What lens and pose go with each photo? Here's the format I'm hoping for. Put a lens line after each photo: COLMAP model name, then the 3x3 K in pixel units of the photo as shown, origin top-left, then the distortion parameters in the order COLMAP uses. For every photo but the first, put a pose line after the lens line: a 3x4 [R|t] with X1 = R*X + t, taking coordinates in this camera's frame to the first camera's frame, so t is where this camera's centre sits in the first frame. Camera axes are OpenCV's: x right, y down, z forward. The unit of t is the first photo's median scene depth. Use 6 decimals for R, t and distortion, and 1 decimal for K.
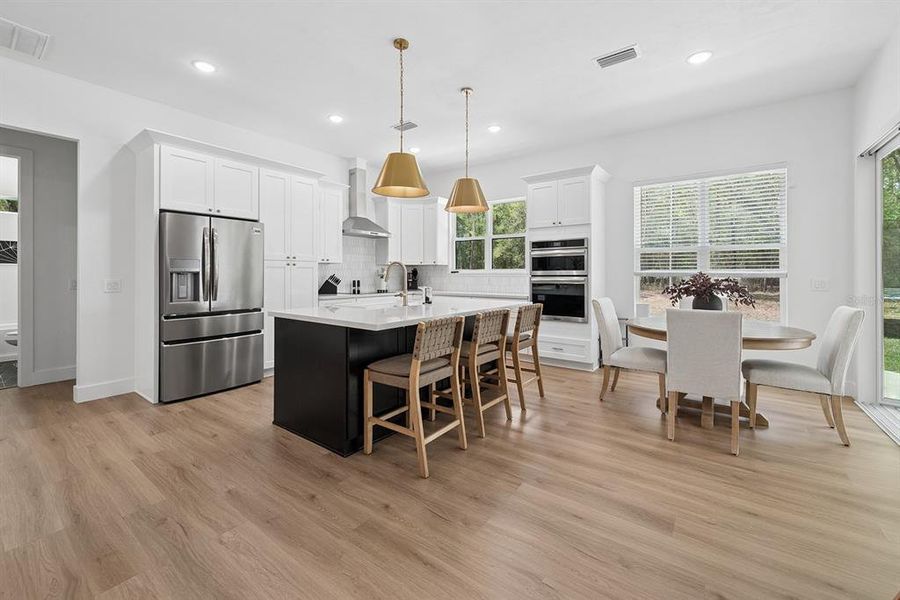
lens RADIAL K [[358.2, 0, 470.5], [0, 358.2, 278.1], [0, 0, 1]] dist [0.008464, -0.000226]
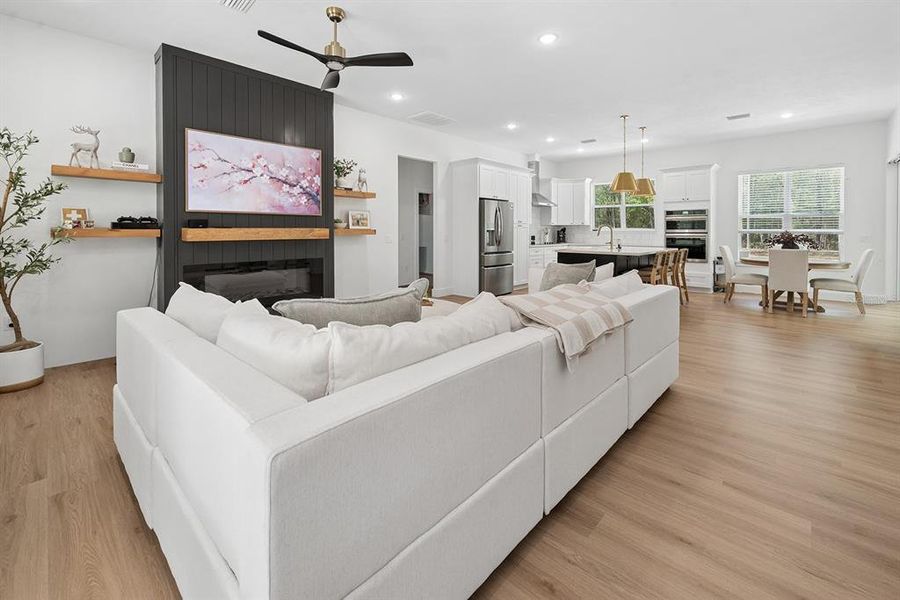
lens RADIAL K [[378.3, 0, 464.3], [0, 378.3, 237.8], [0, 0, 1]] dist [-0.001648, -0.000714]
pose [[0.991962, 0.004335, -0.126459, -0.543240], [-0.003614, 0.999976, 0.005927, 0.009357], [0.126482, -0.005422, 0.991954, -0.813822]]
